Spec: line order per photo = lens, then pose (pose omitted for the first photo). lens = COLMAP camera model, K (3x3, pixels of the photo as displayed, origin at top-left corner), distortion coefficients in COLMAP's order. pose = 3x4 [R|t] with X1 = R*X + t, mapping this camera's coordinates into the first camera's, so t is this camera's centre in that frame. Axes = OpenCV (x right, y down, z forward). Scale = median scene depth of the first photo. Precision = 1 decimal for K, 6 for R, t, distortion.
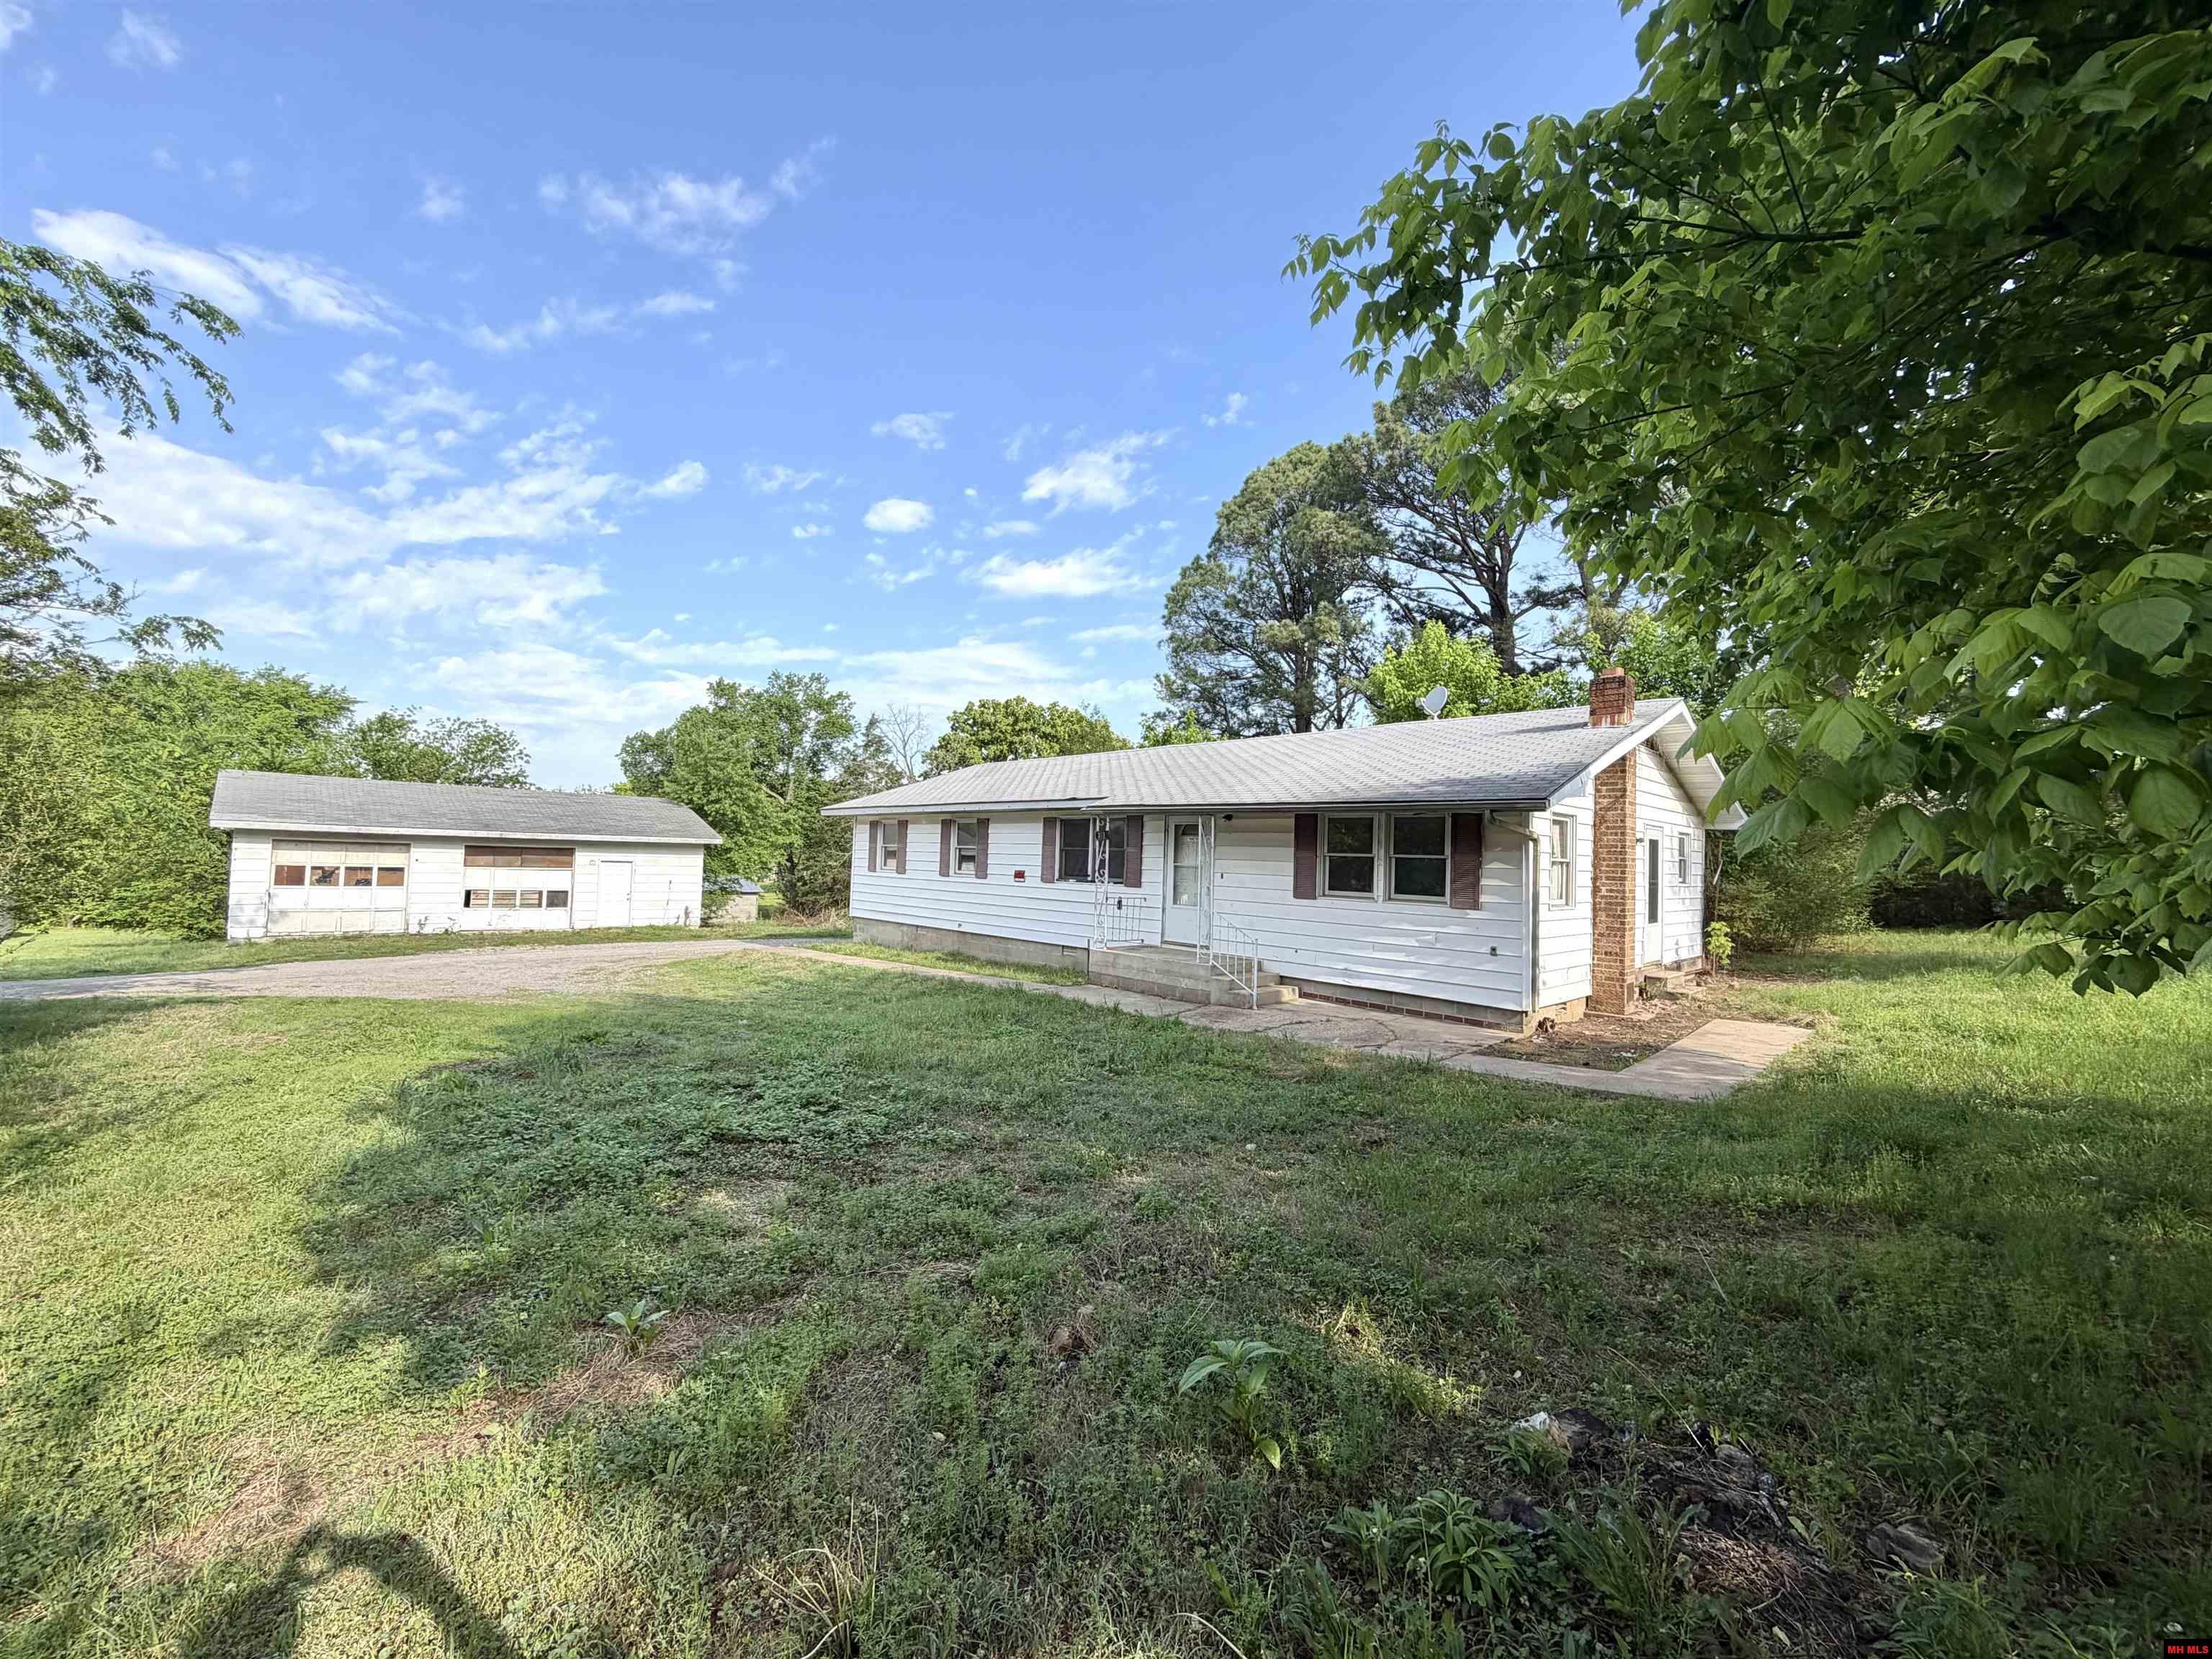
lens RADIAL K [[881.8, 0, 1100.5], [0, 881.8, 830.6], [0, 0, 1]] dist [0.001410, 0.000107]
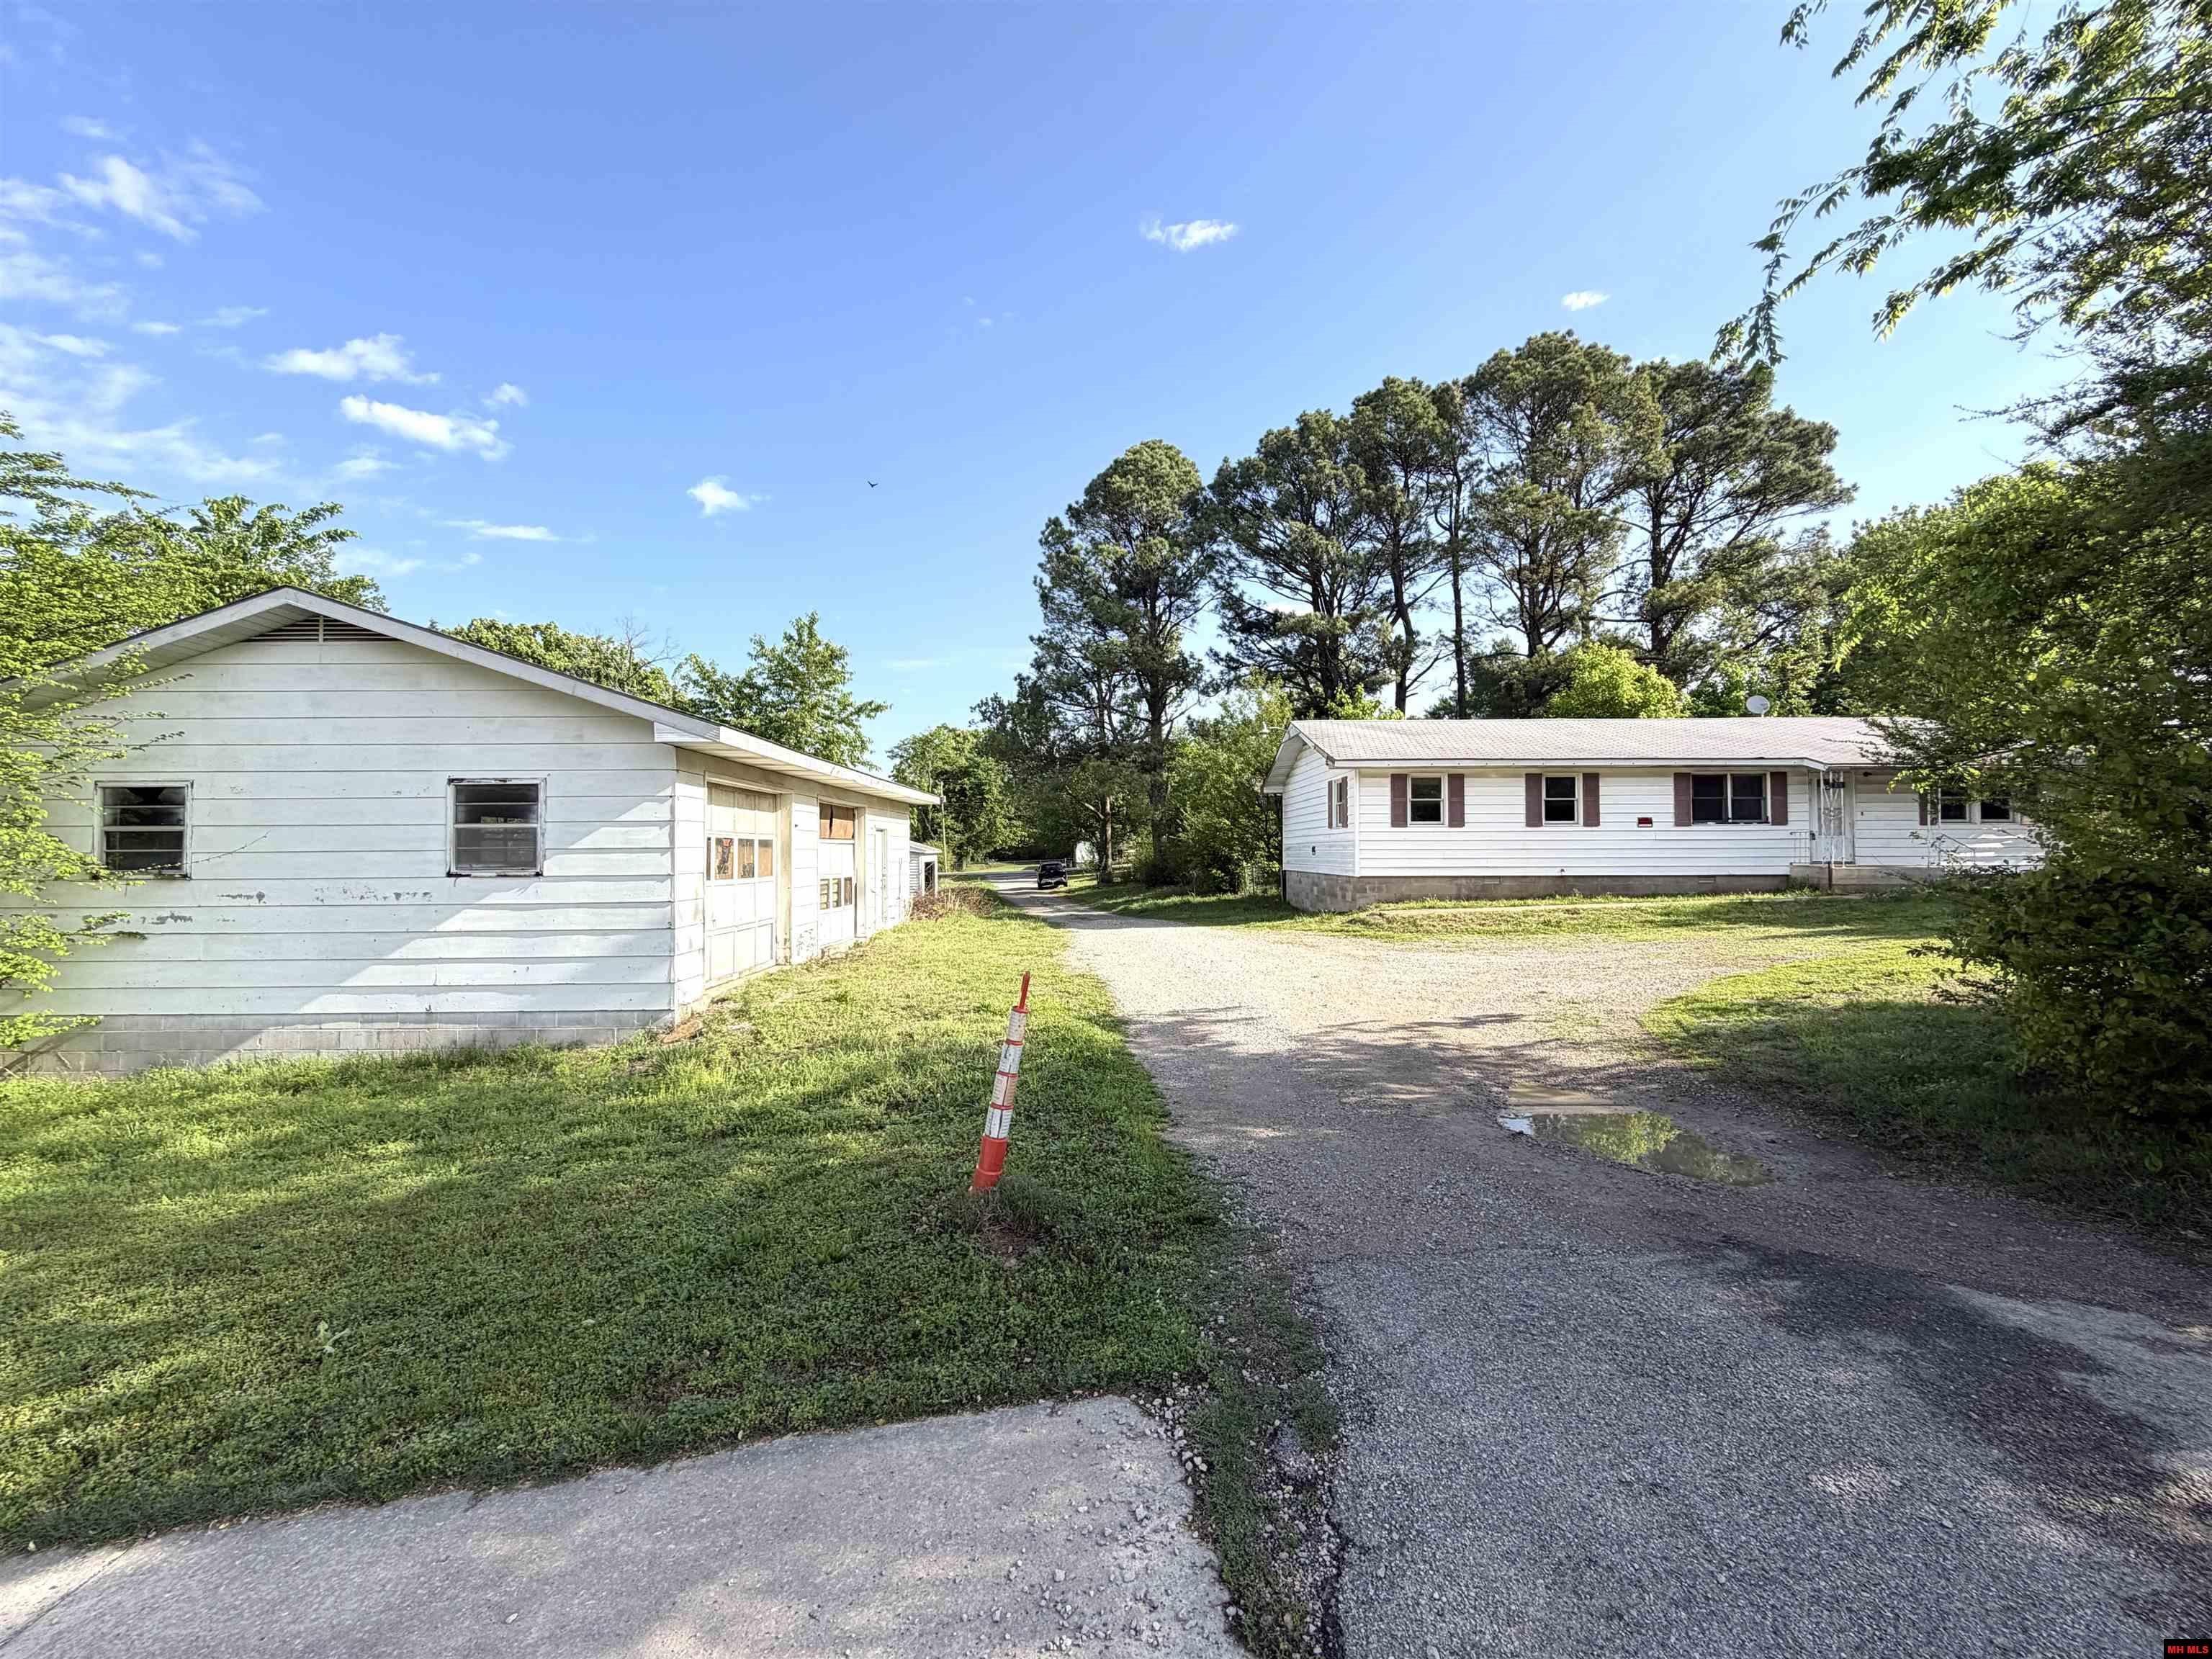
lens RADIAL K [[881.8, 0, 1100.5], [0, 881.8, 830.6], [0, 0, 1]] dist [0.001410, 0.000107]
pose [[0.691639, -0.066351, 0.719189, -1.559379], [0.002093, 0.995951, 0.089871, -0.048852], [-0.722240, -0.060653, 0.688978, 0.759179]]
